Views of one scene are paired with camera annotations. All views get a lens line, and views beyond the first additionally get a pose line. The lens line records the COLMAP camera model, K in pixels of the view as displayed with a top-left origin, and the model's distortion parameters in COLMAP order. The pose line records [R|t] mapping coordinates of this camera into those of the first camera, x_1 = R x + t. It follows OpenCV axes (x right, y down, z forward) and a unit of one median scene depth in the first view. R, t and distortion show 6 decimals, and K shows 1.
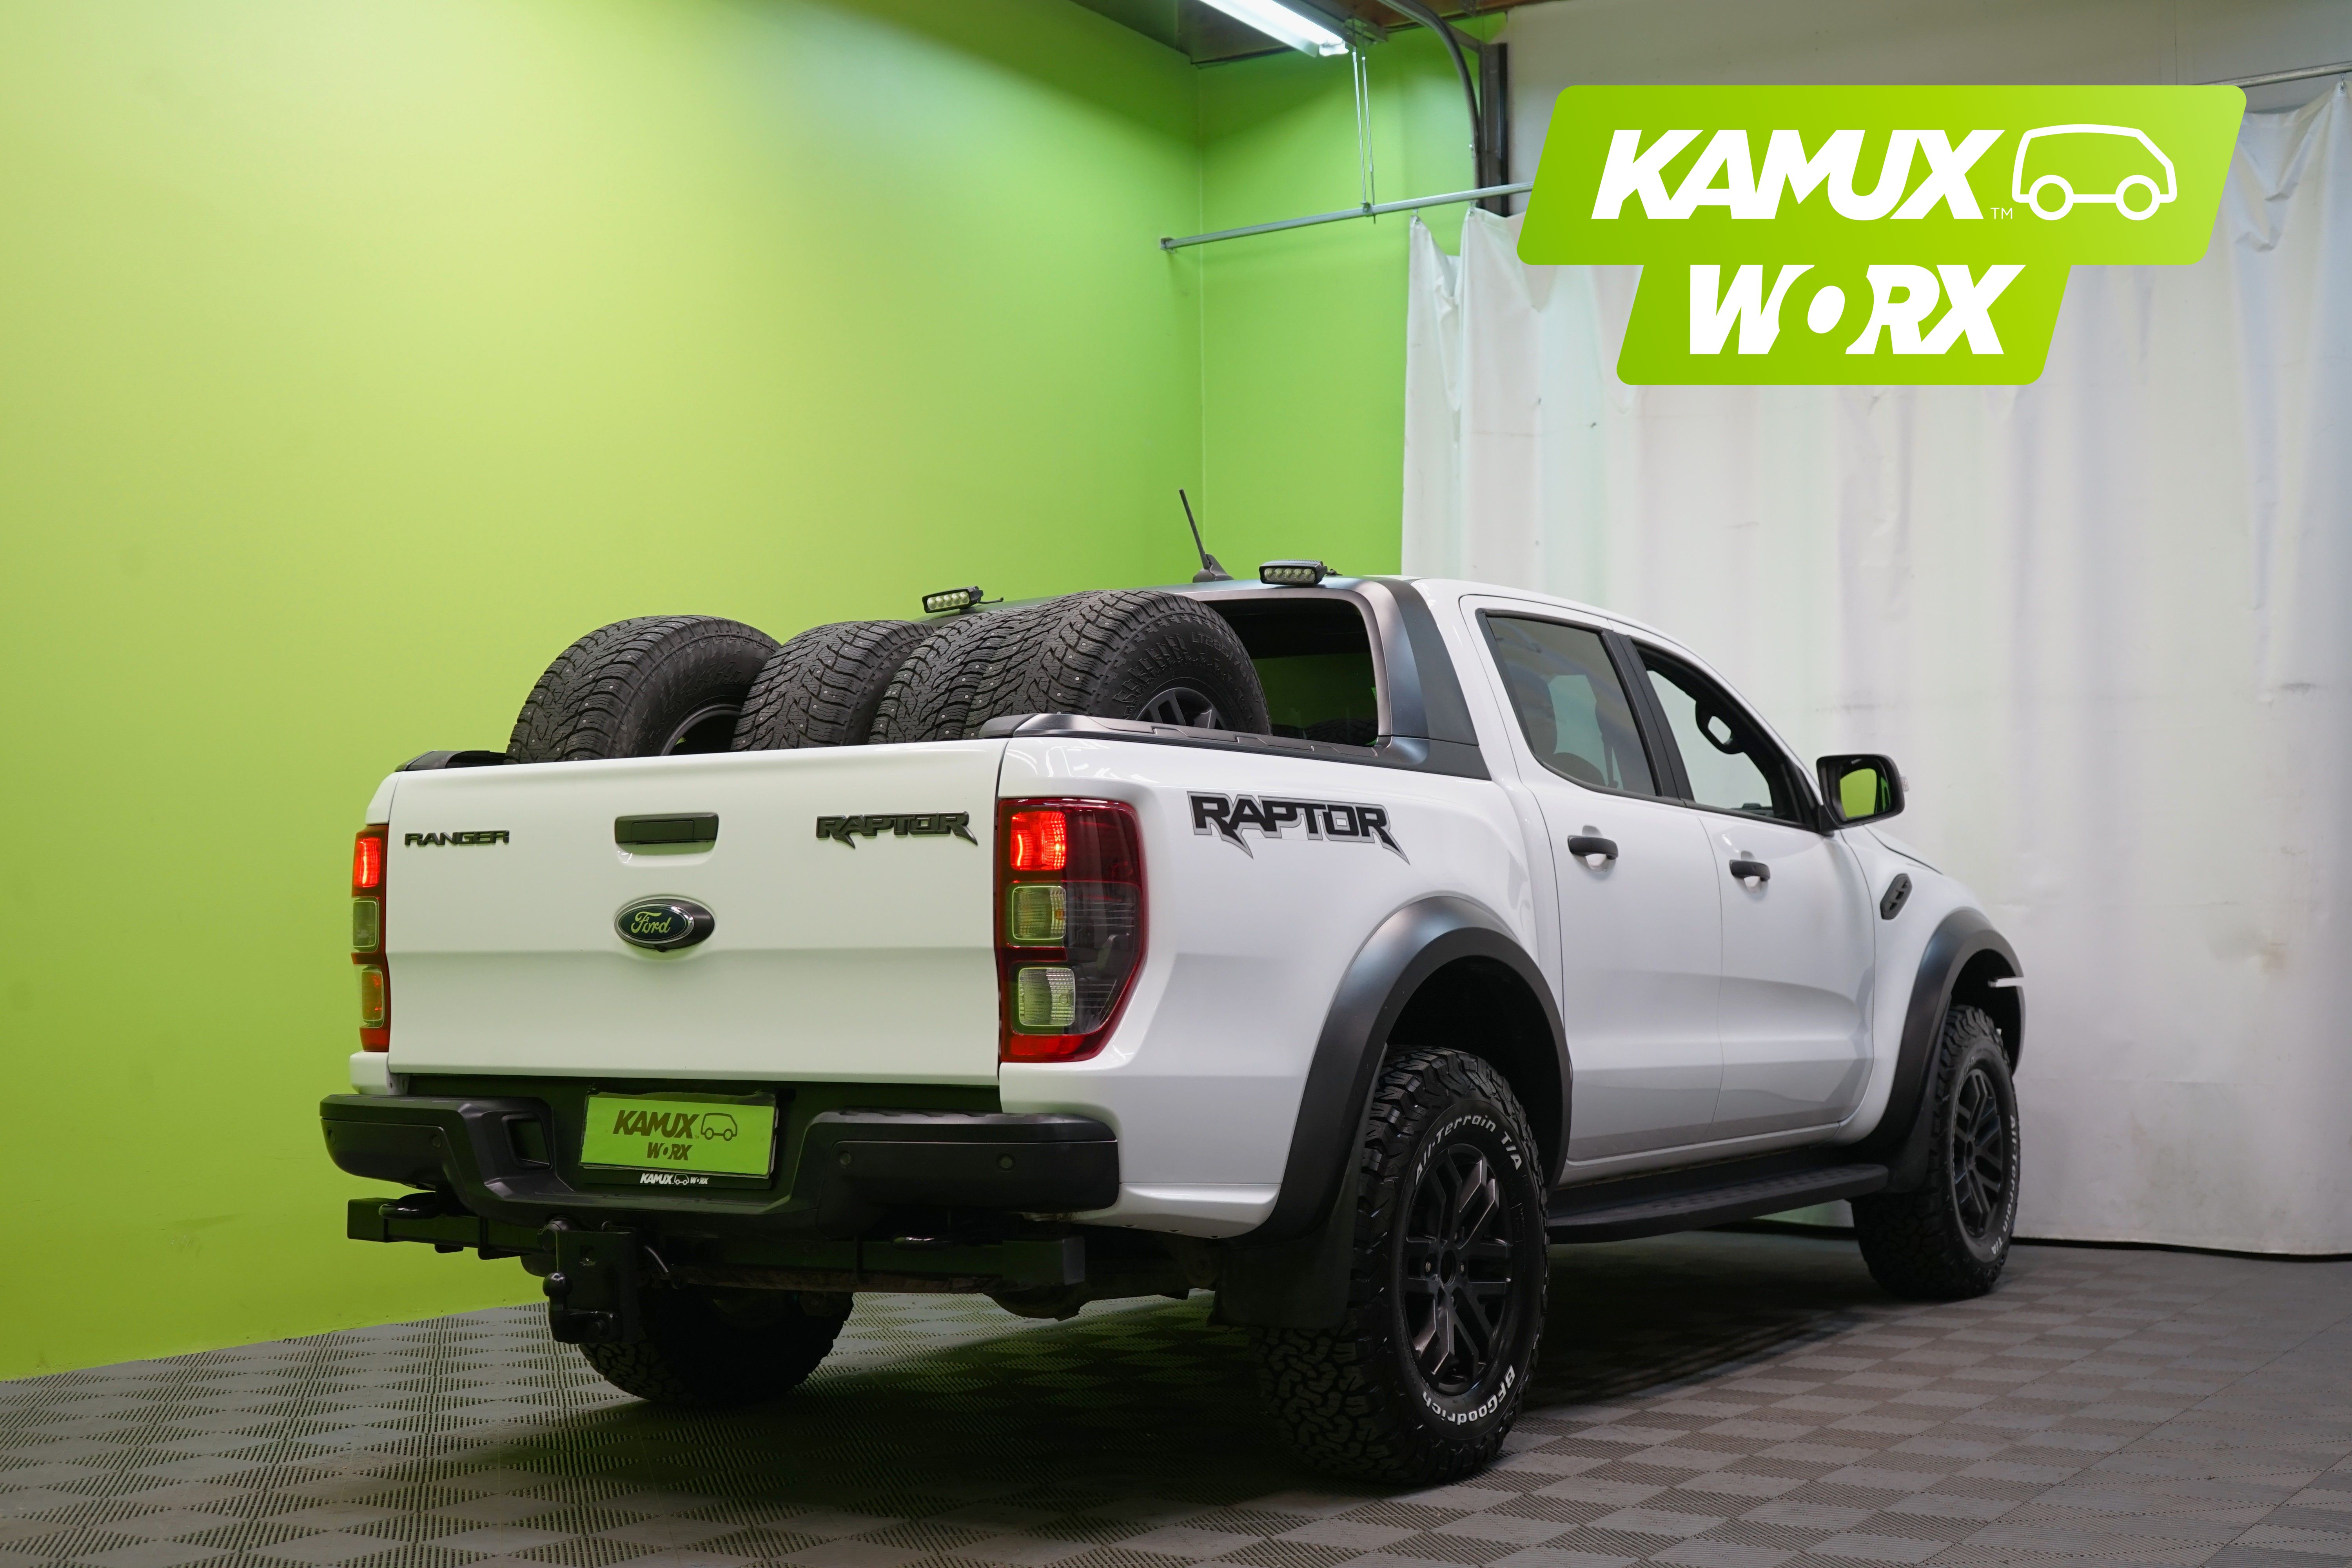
lens RADIAL K [[2957.5, 0, 1176.0], [0, 2957.5, 784.0], [0, 0, 1]] dist [0.013627, 0.026076]
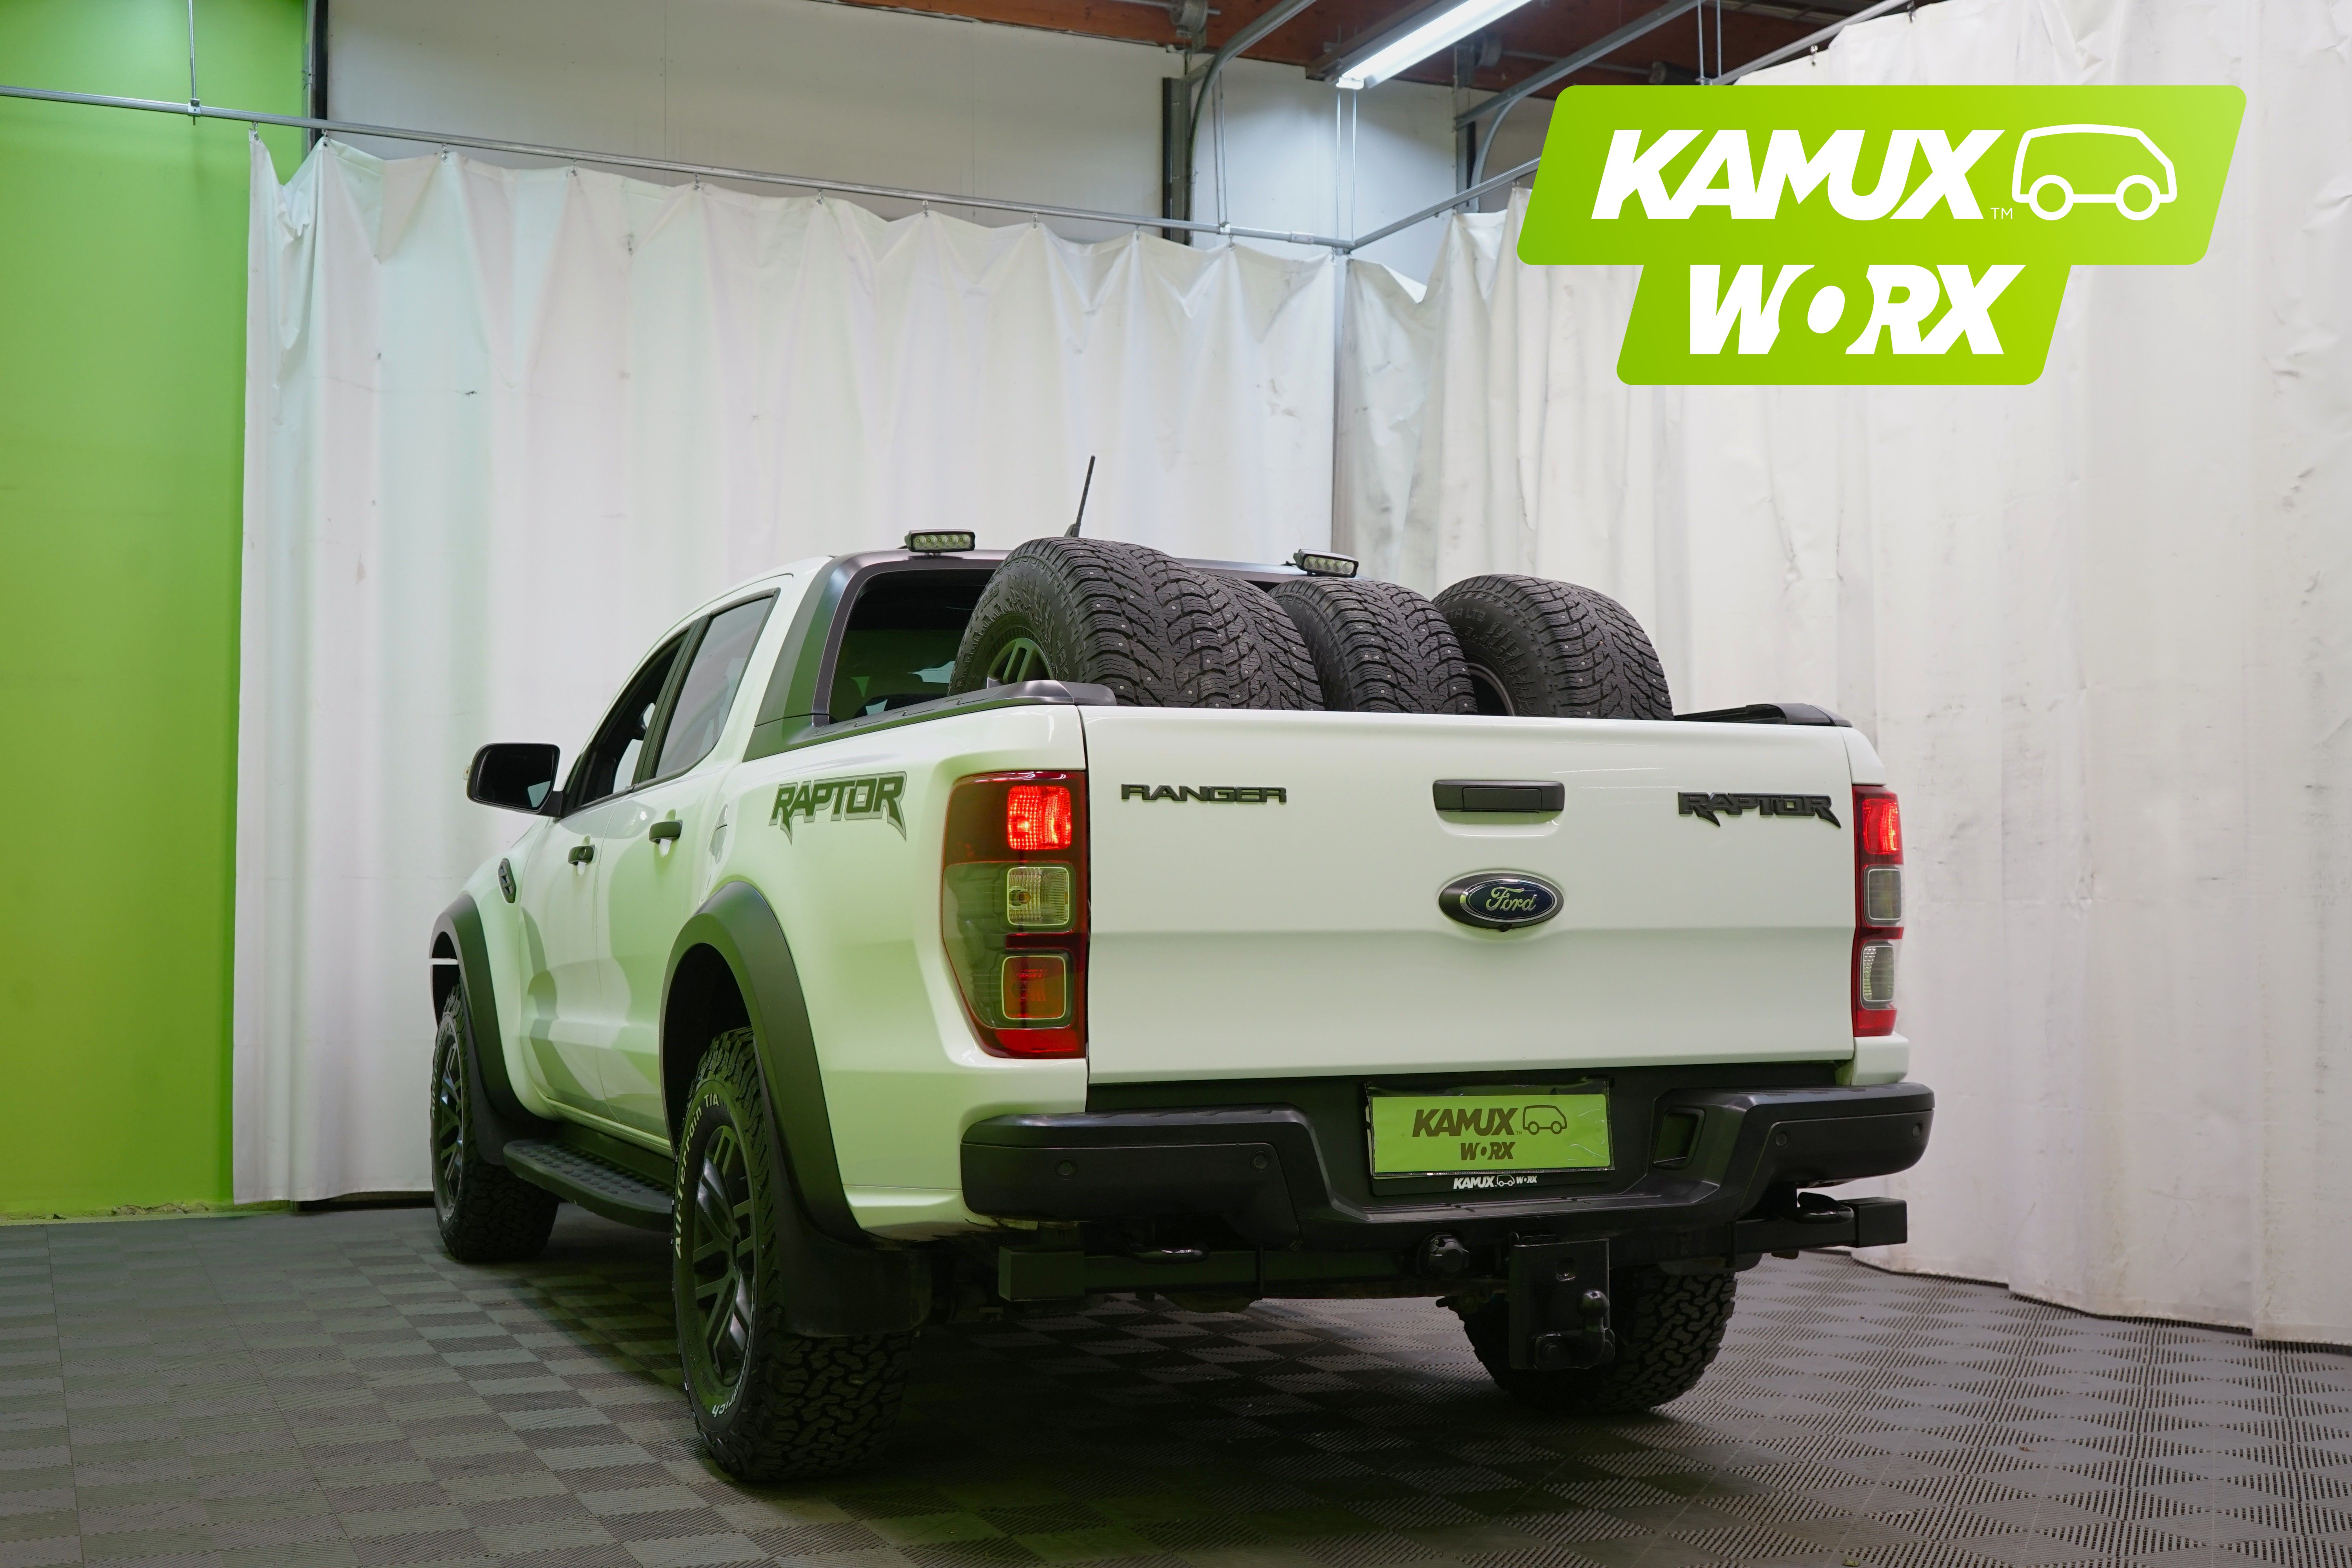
lens RADIAL K [[2661.9, 0, 1176.0], [0, 2661.9, 784.0], [0, 0, 1]] dist [-0.018832, -0.034166]
pose [[0.564541, 0.044191, 0.824221, -0.889552], [-0.045775, 0.998705, -0.022193, 0.033627], [-0.824135, -0.025200, 0.565832, 0.610329]]
